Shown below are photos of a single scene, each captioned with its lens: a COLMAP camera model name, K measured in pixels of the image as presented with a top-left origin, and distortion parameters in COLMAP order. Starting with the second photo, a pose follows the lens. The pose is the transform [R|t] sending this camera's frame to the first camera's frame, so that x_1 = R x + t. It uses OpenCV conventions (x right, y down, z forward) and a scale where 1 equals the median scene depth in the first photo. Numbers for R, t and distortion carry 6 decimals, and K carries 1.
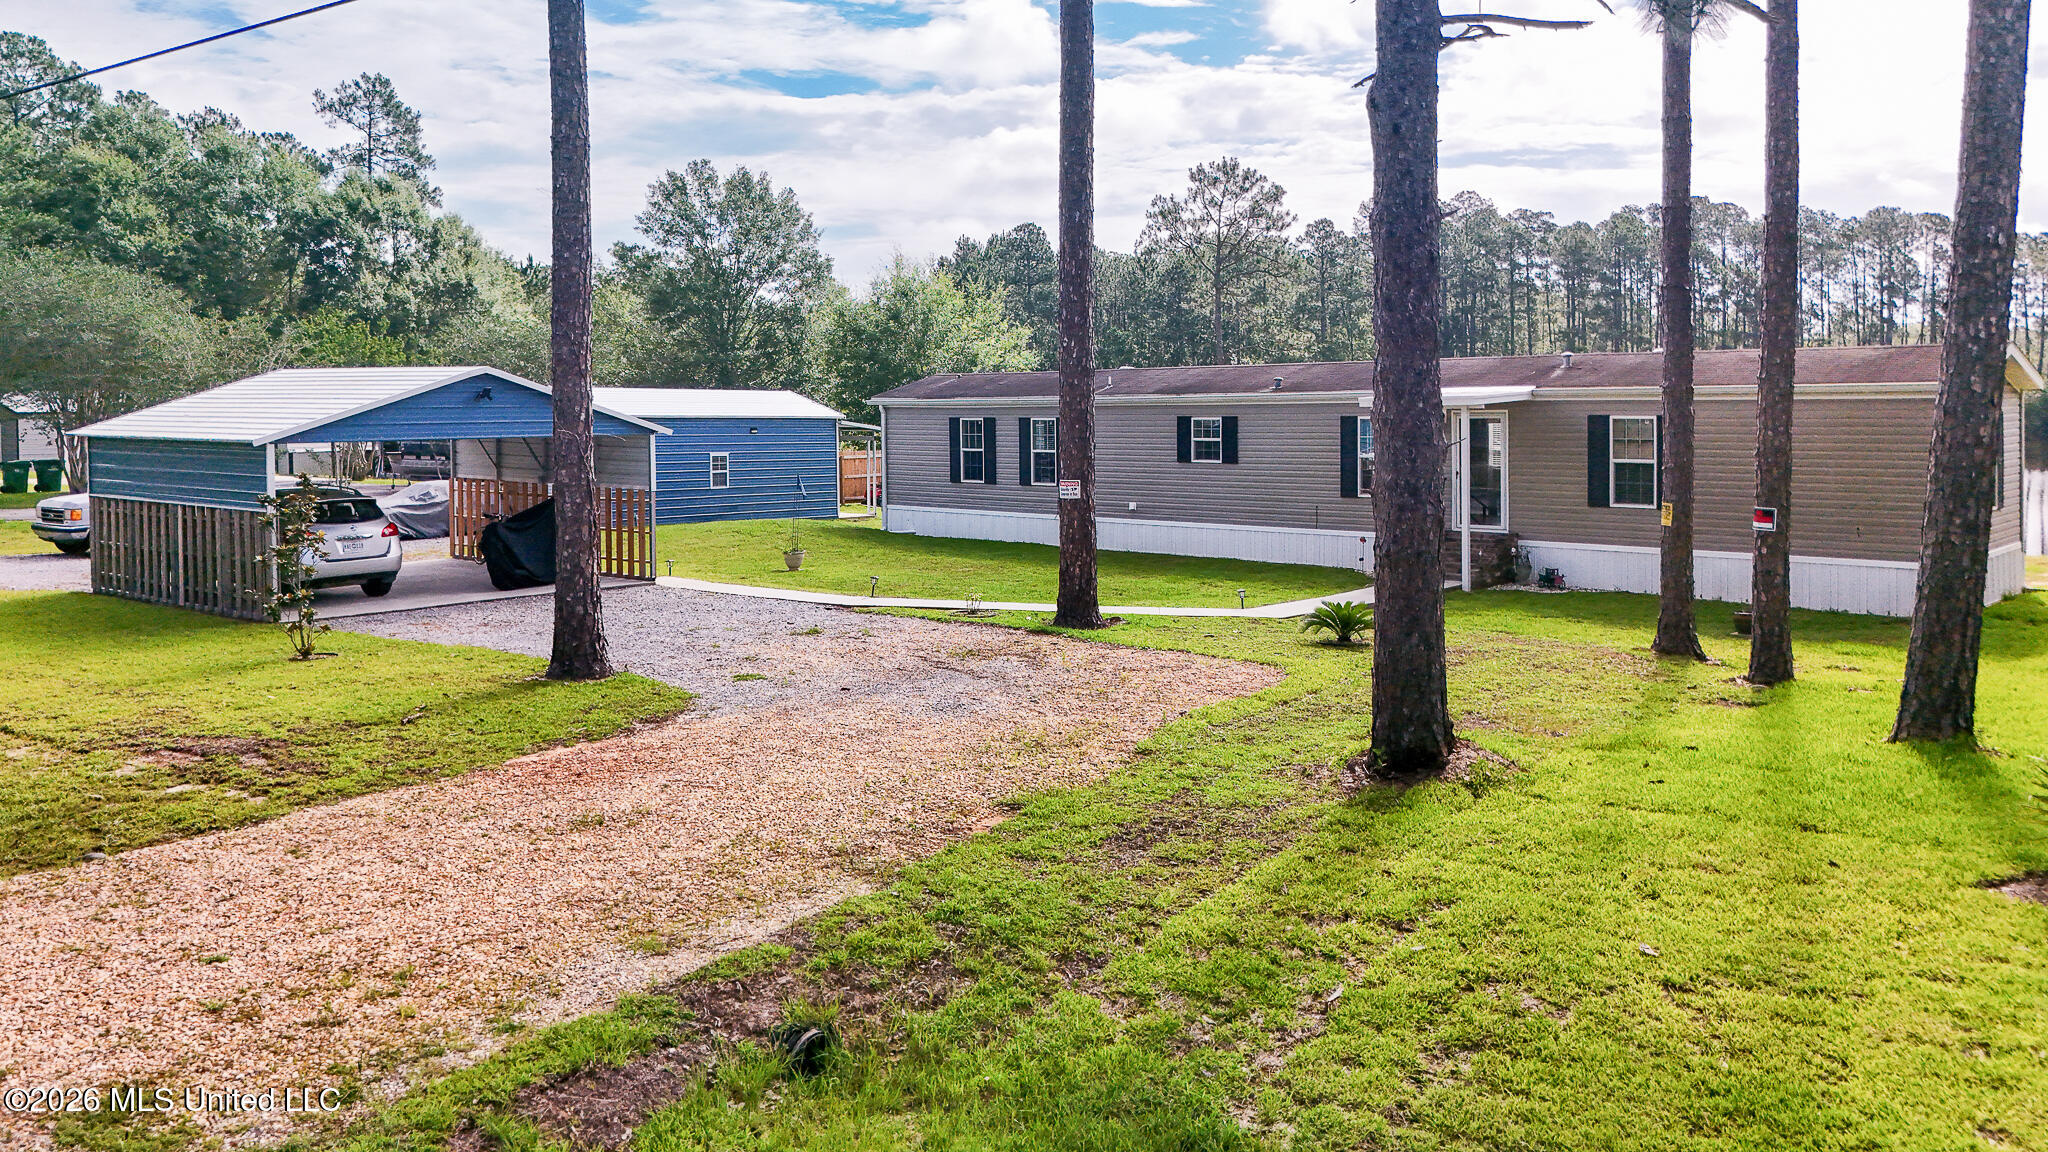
lens RADIAL K [[1502.0, 0, 1024.0], [0, 1502.0, 576.0], [0, 0, 1]] dist [0.063021, -0.063667]
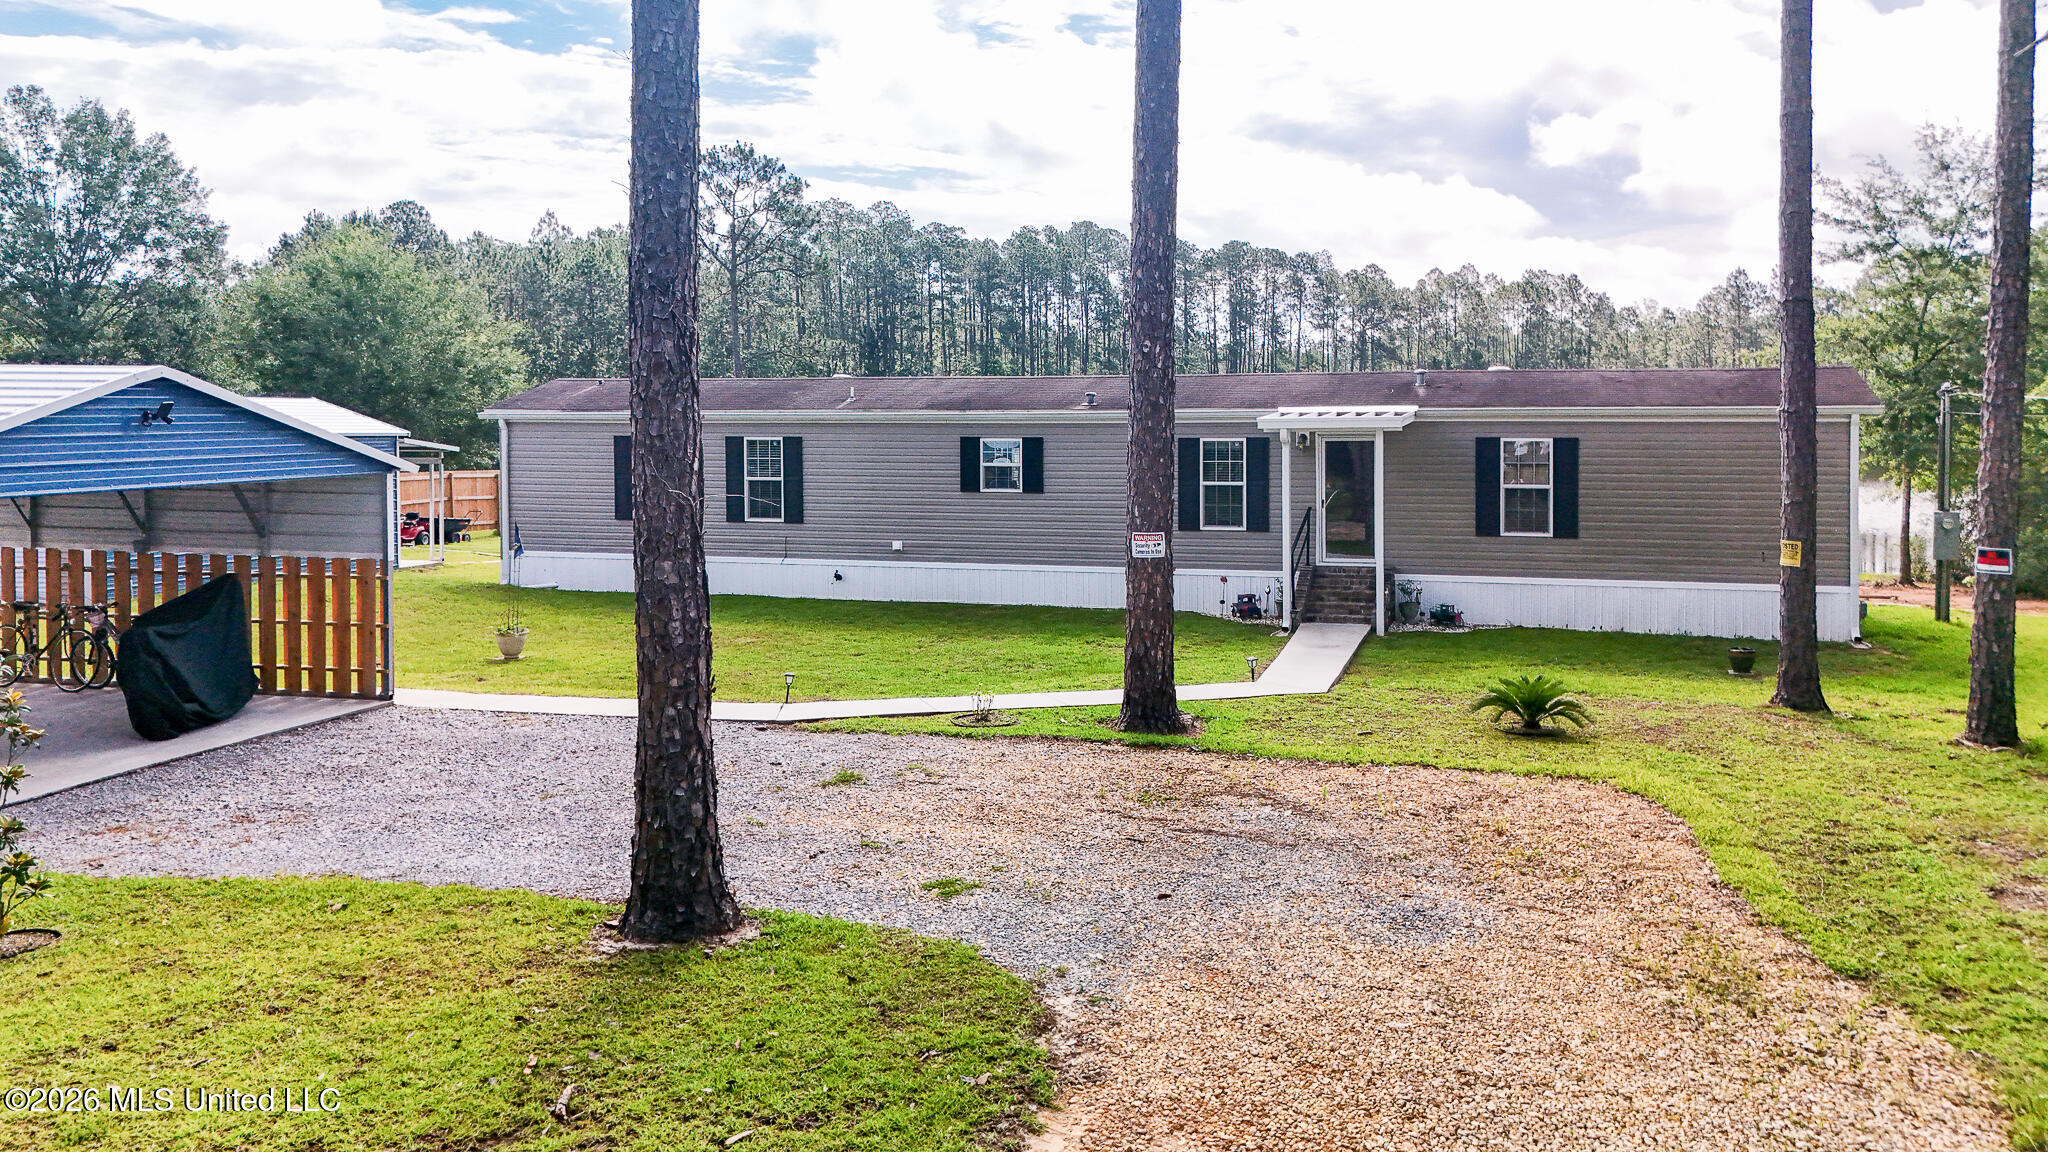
lens RADIAL K [[1525.7, 0, 1071.9], [0, 1525.7, 525.9], [0, 0, 1]] dist [0.075041, -0.071417]
pose [[0.899288, -0.029437, 0.436366, -0.101796], [0.046074, 0.998557, -0.027591, -0.014820], [-0.434924, 0.044917, 0.899346, 0.104472]]
